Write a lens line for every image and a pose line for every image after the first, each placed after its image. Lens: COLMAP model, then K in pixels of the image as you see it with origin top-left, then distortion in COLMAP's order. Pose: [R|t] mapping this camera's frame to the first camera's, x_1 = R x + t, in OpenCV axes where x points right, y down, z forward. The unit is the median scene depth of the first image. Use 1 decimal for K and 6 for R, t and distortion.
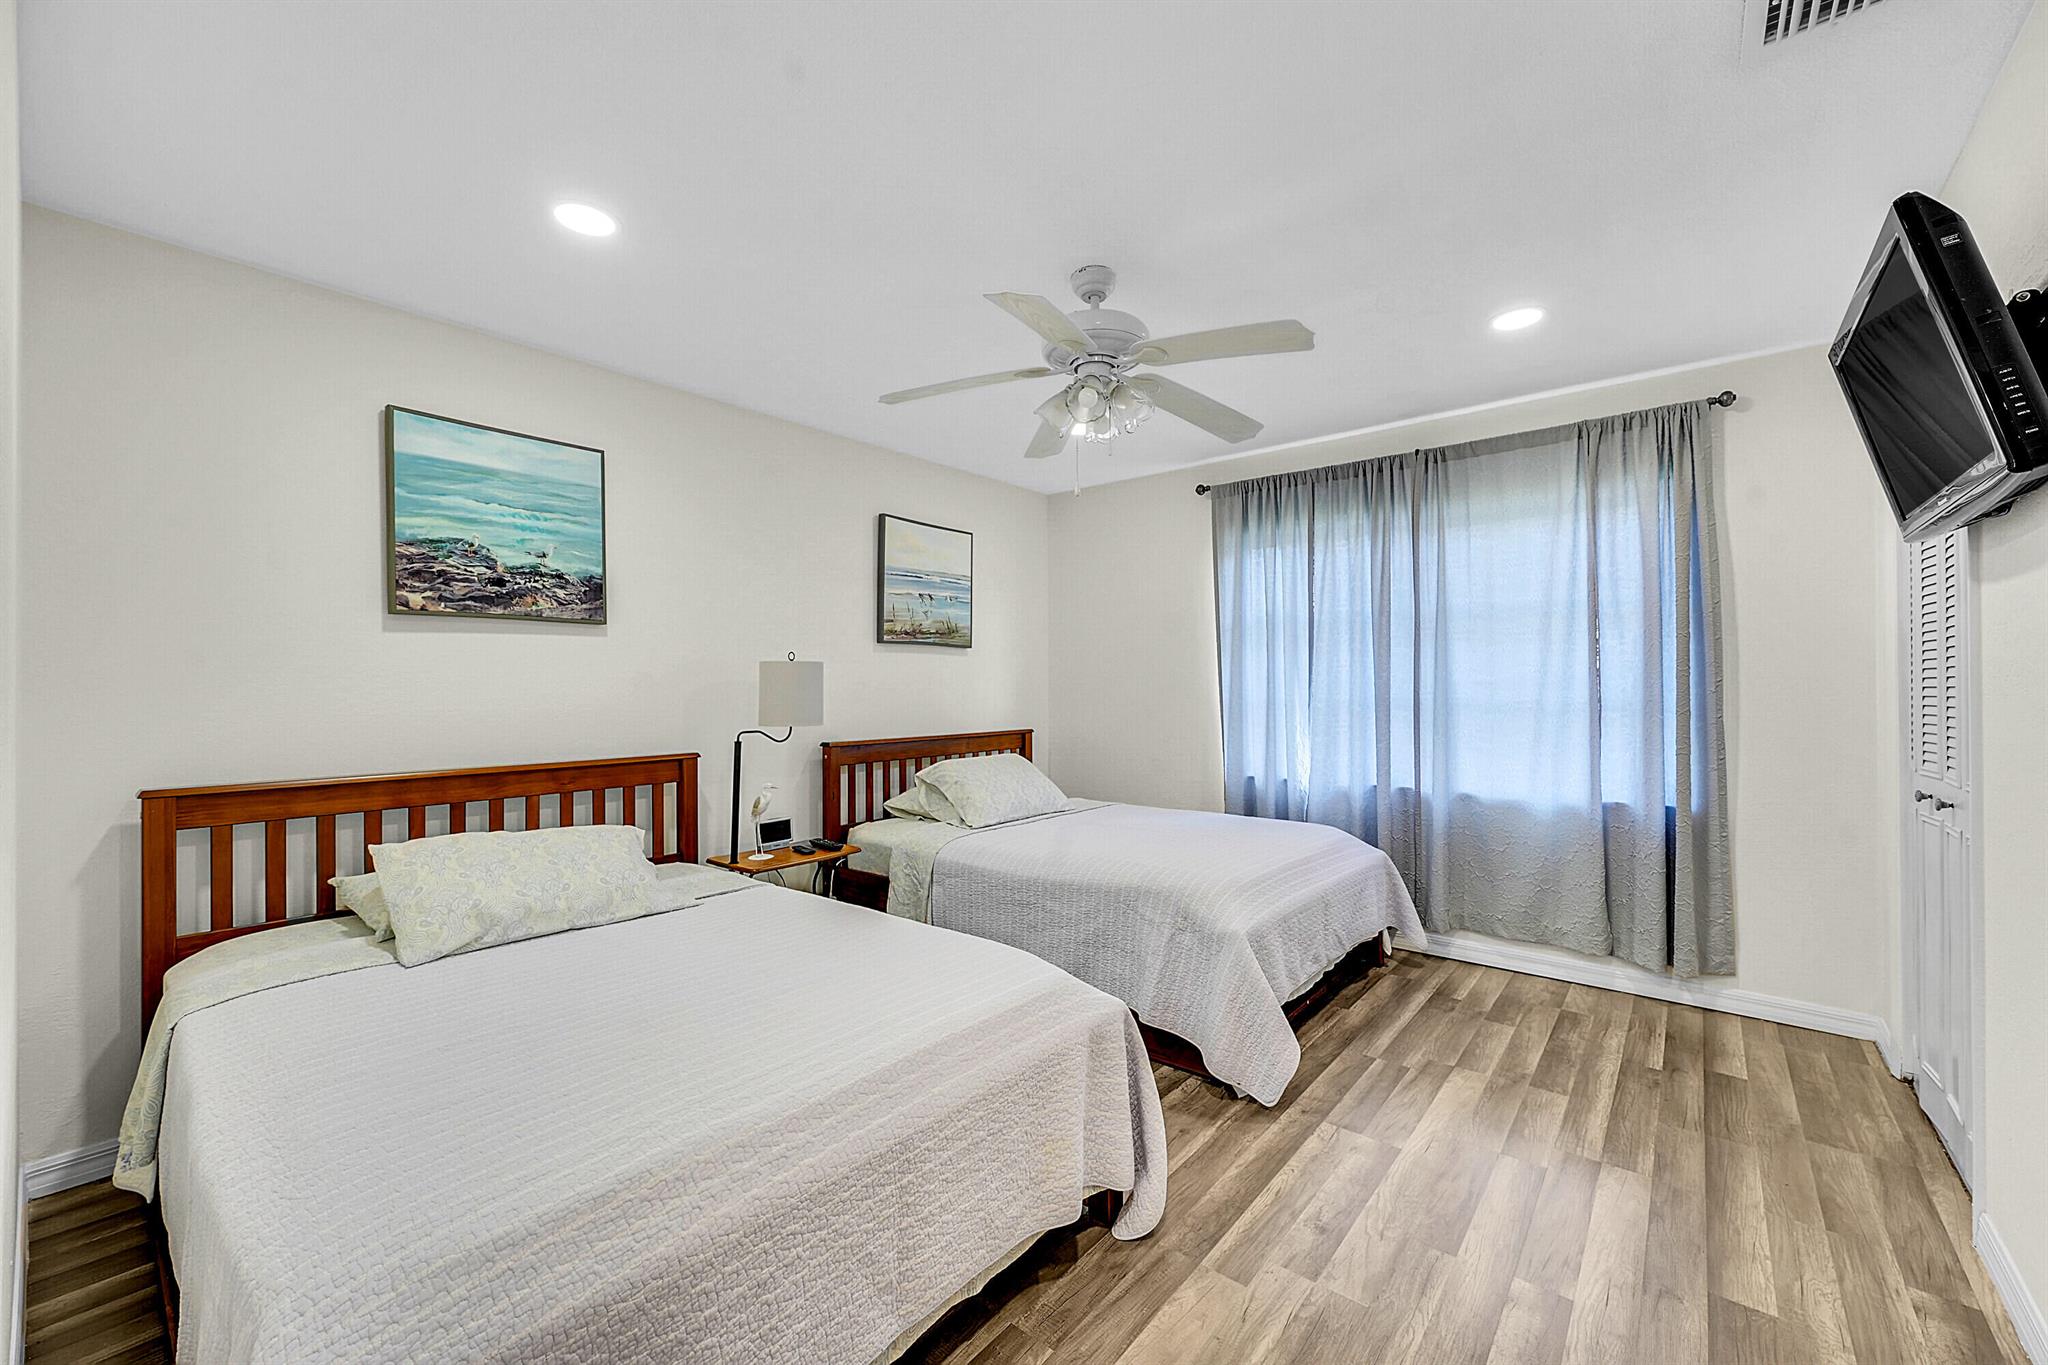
lens RADIAL K [[806.0, 0, 1027.2], [0, 806.0, 684.9], [0, 0, 1]] dist [-0.005875, 0.000135]
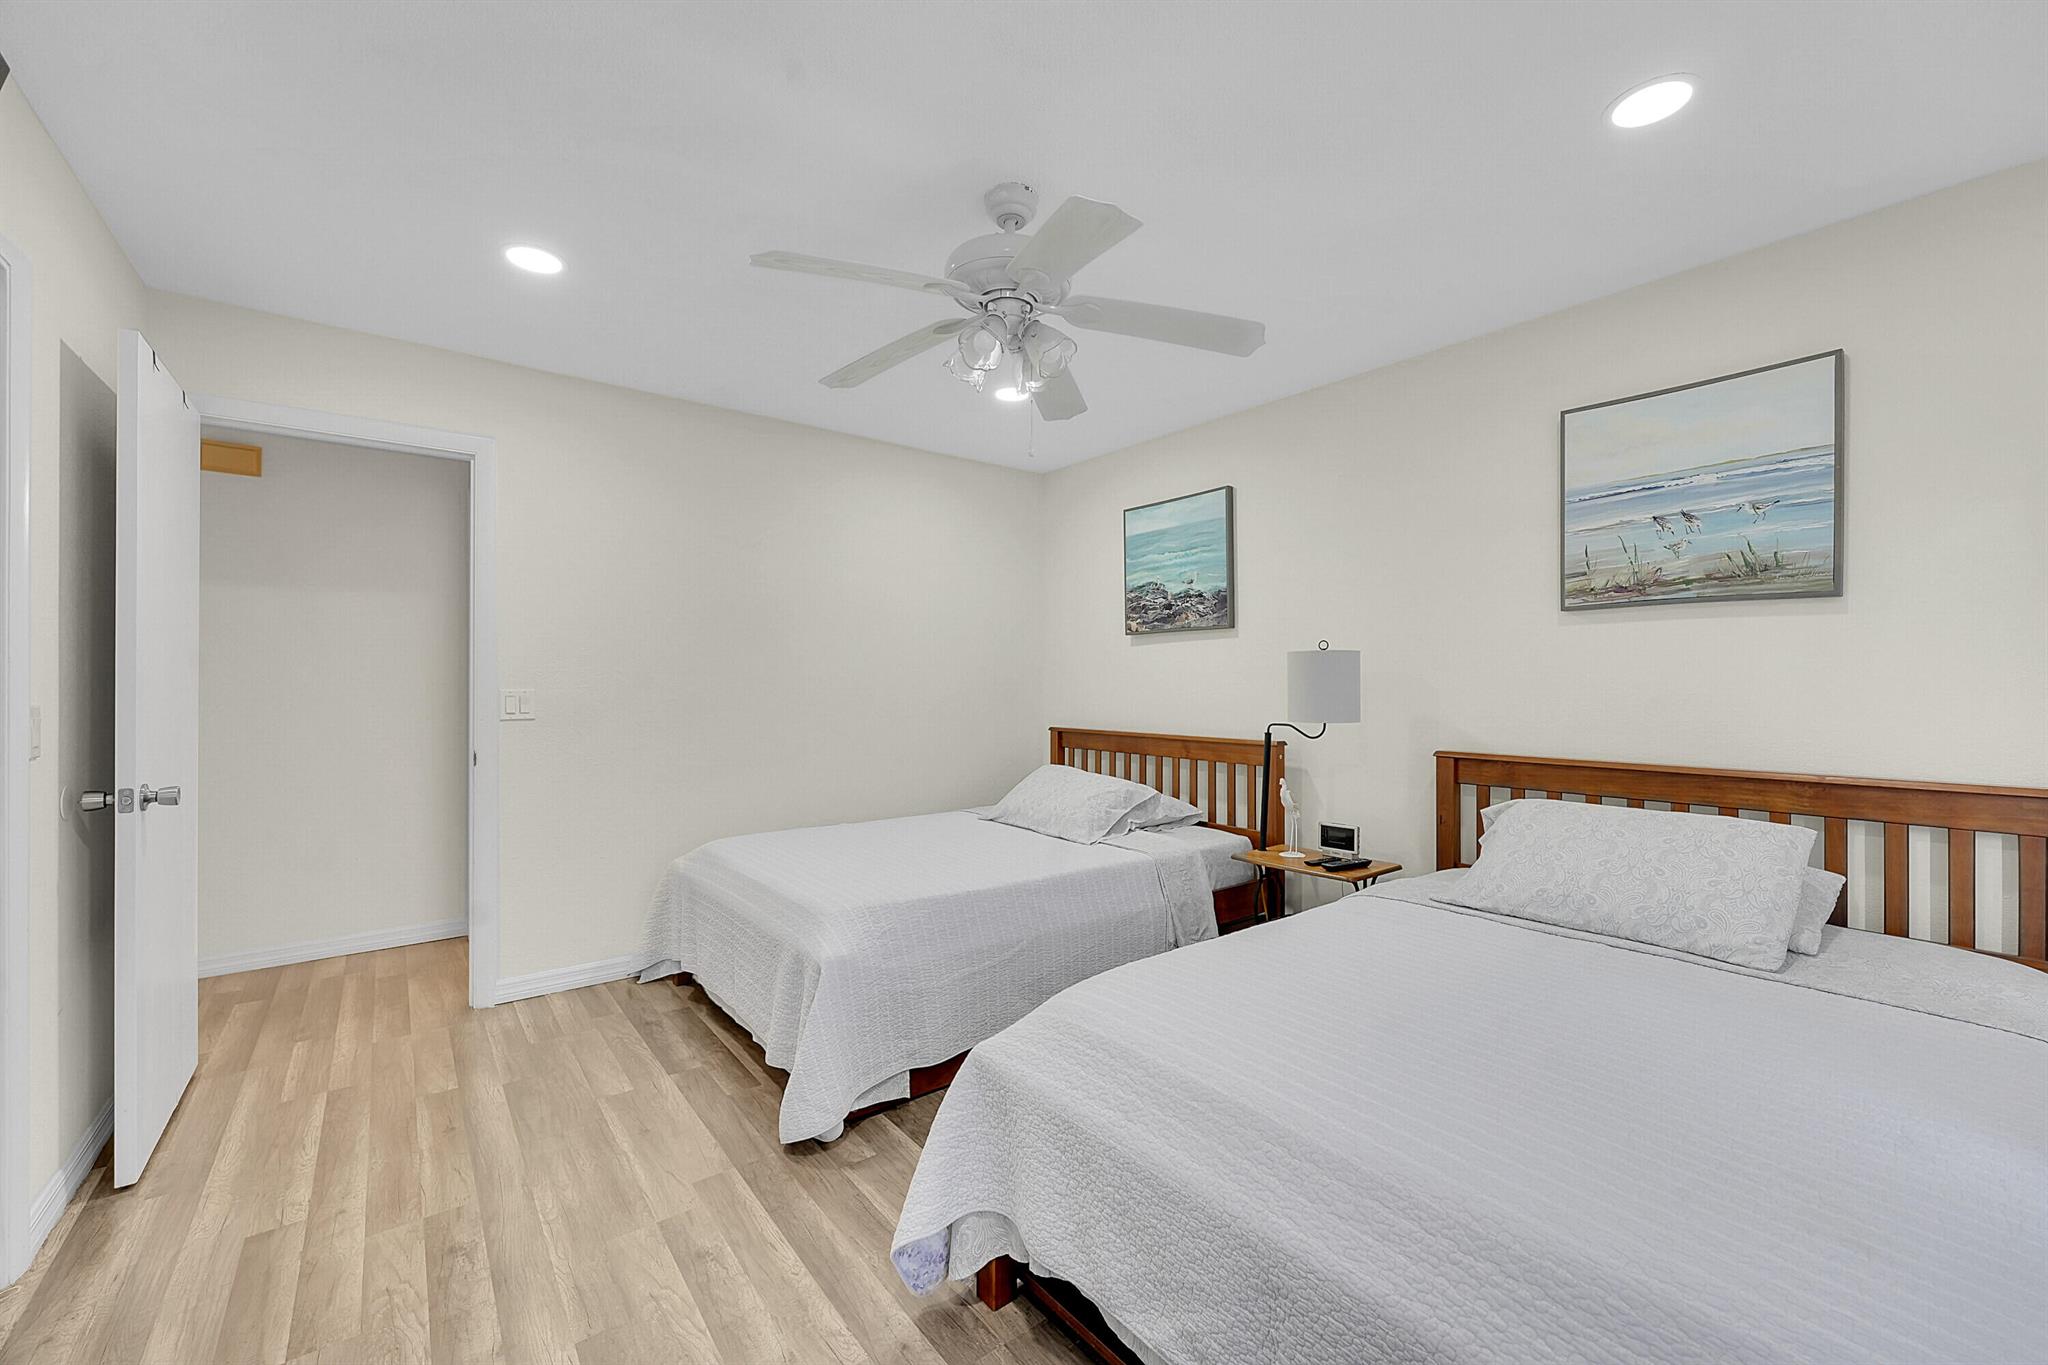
lens RADIAL K [[806.0, 0, 1027.5], [0, 806.0, 682.7], [0, 0, 1]] dist [-0.005875, 0.000135]
pose [[-0.206568, 0.004528, -0.978422, 0.763844], [0.005460, 0.999979, 0.003475, 0.001806], [0.978417, -0.004624, -0.206588, 0.994366]]
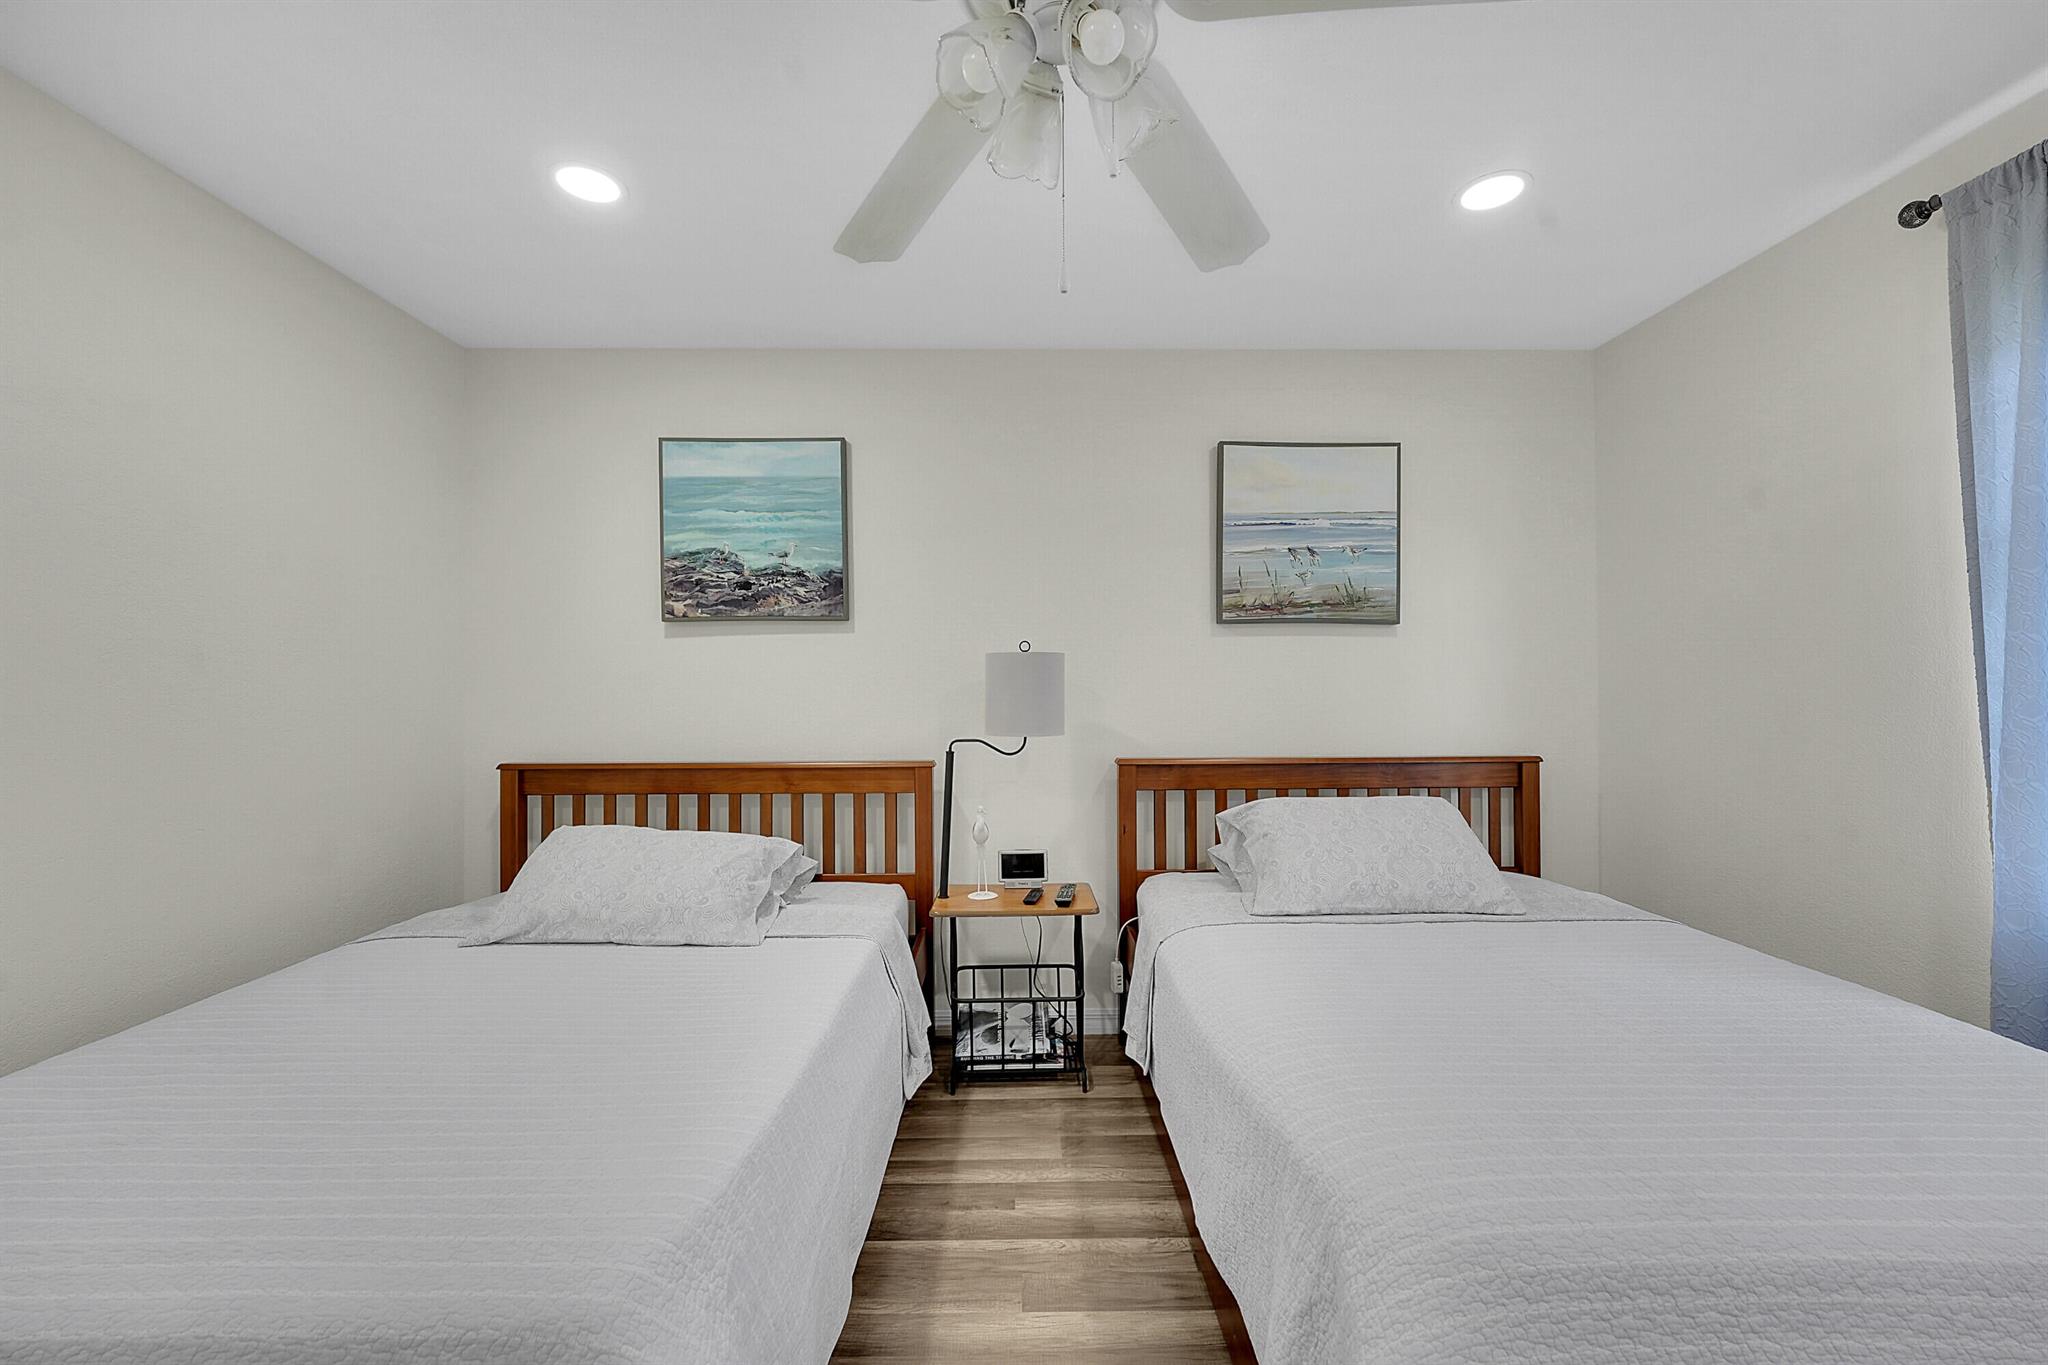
lens RADIAL K [[806.0, 0, 1023.3], [0, 806.0, 683.7], [0, 0, 1]] dist [-0.005875, 0.000135]
pose [[0.647543, -0.003738, -0.762020, 0.350703], [0.003948, 0.999991, -0.001551, 0.002438], [0.762019, -0.002004, 0.647552, 0.566836]]
